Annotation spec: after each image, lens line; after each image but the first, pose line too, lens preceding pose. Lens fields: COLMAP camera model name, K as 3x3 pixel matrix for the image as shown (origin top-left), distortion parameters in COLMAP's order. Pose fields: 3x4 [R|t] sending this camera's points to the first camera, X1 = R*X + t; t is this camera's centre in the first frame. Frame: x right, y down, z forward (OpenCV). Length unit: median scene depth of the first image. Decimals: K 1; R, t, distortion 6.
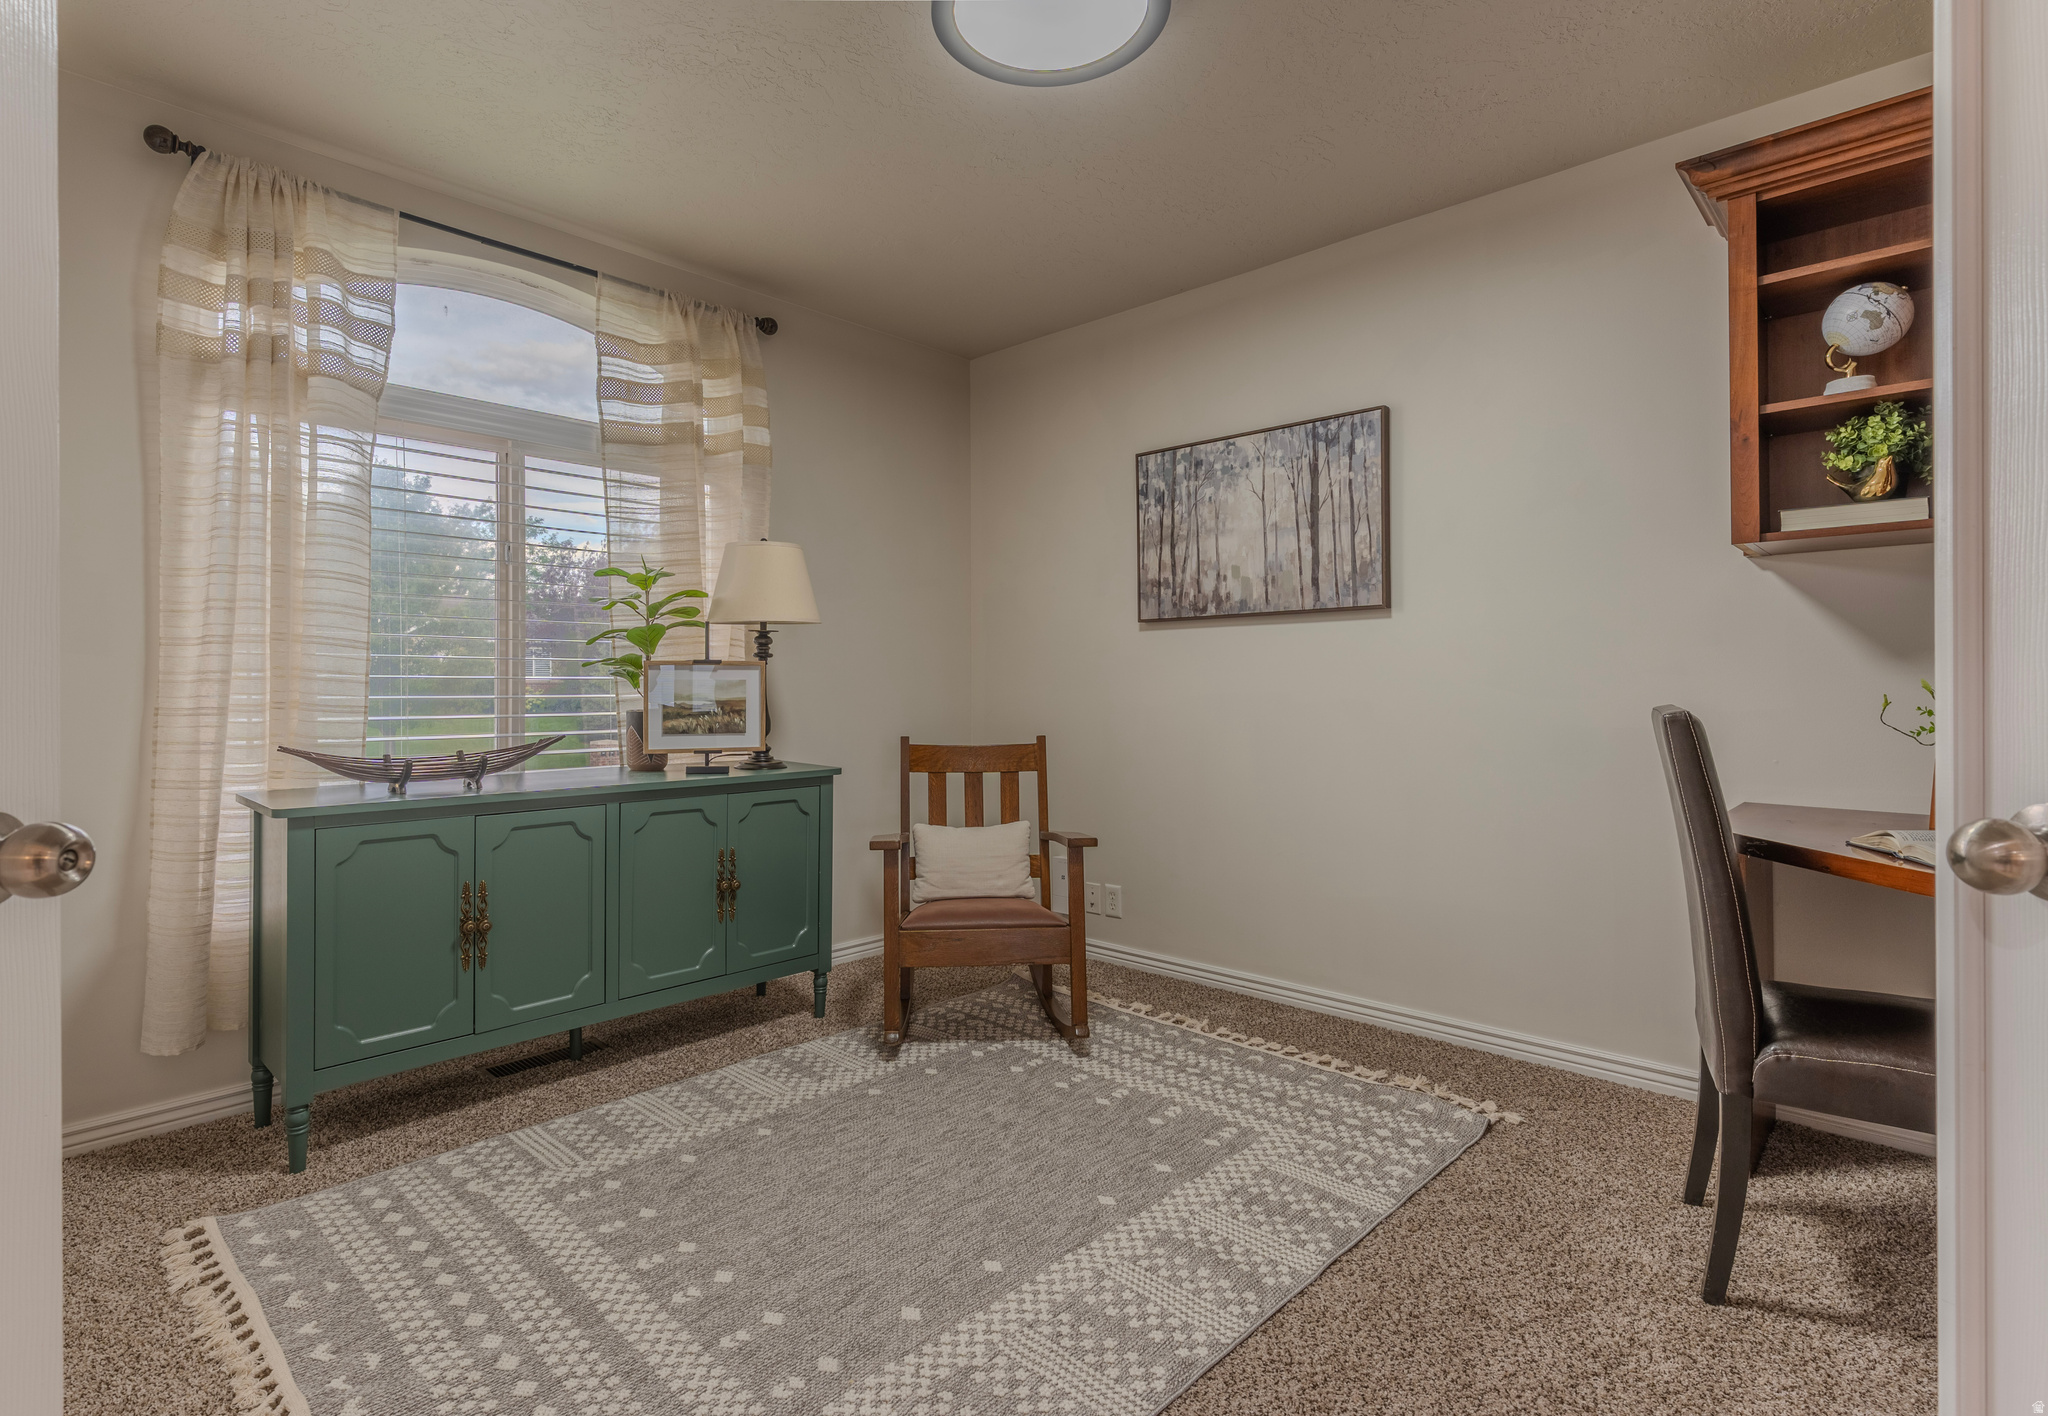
lens RADIAL K [[1017.0, 0, 1020.3], [0, 1017.0, 670.5], [0, 0, 1]] dist [-0.000979, -0.000509]
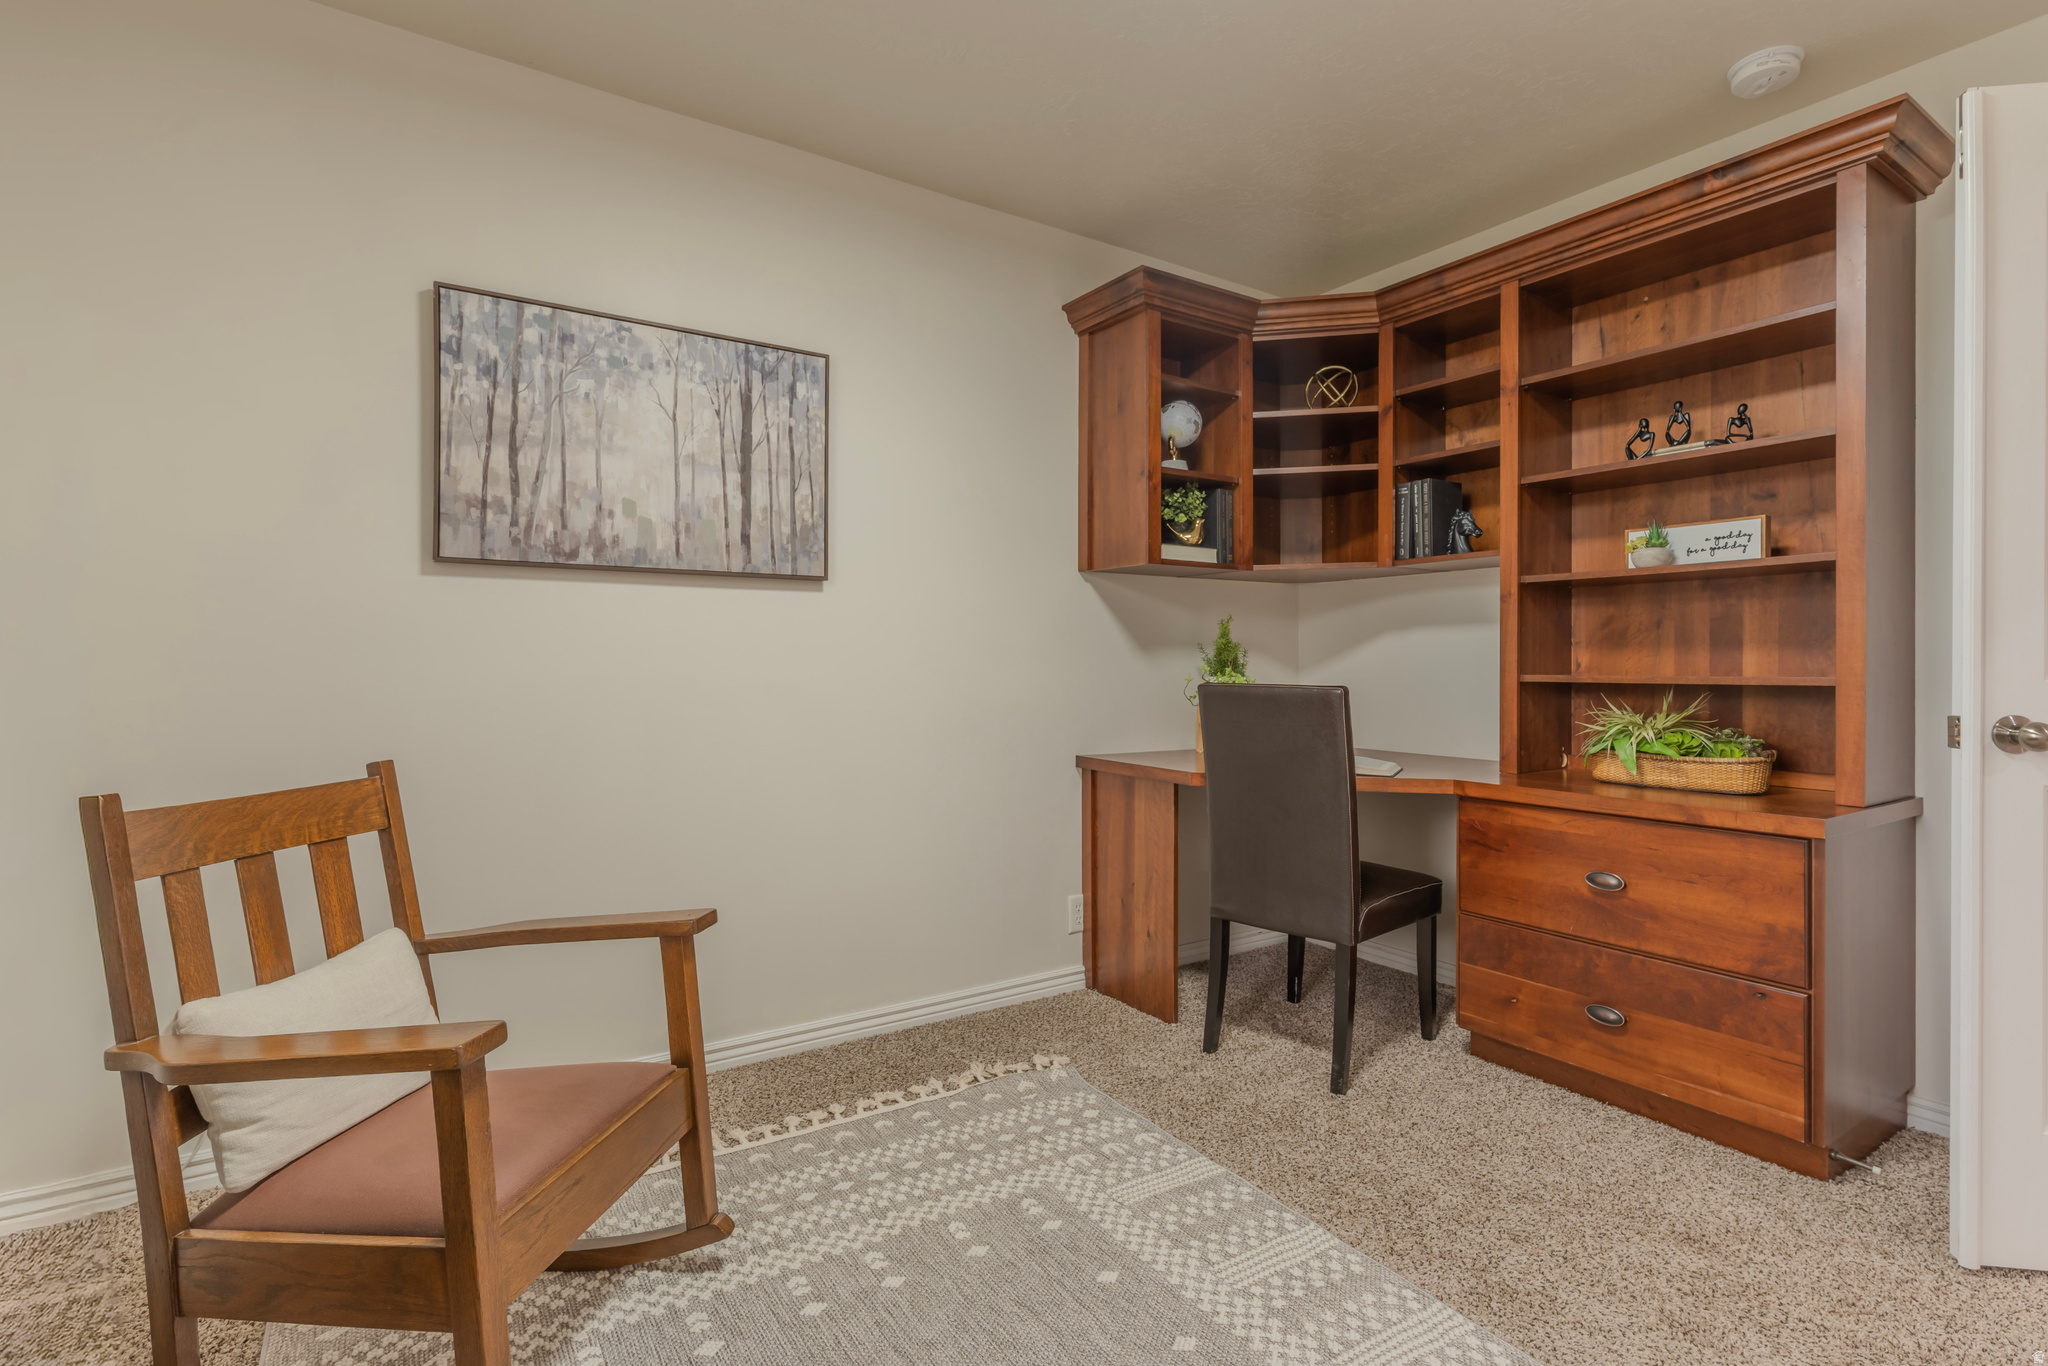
lens RADIAL K [[970.3, 0, 1015.6], [0, 970.3, 653.2], [0, 0, 1]] dist [0.002086, 0.000675]
pose [[0.233335, 0.012690, 0.972314, -0.409640], [-0.018505, 0.999792, -0.008608, 0.007008], [-0.972220, -0.015985, 0.233521, 0.595533]]
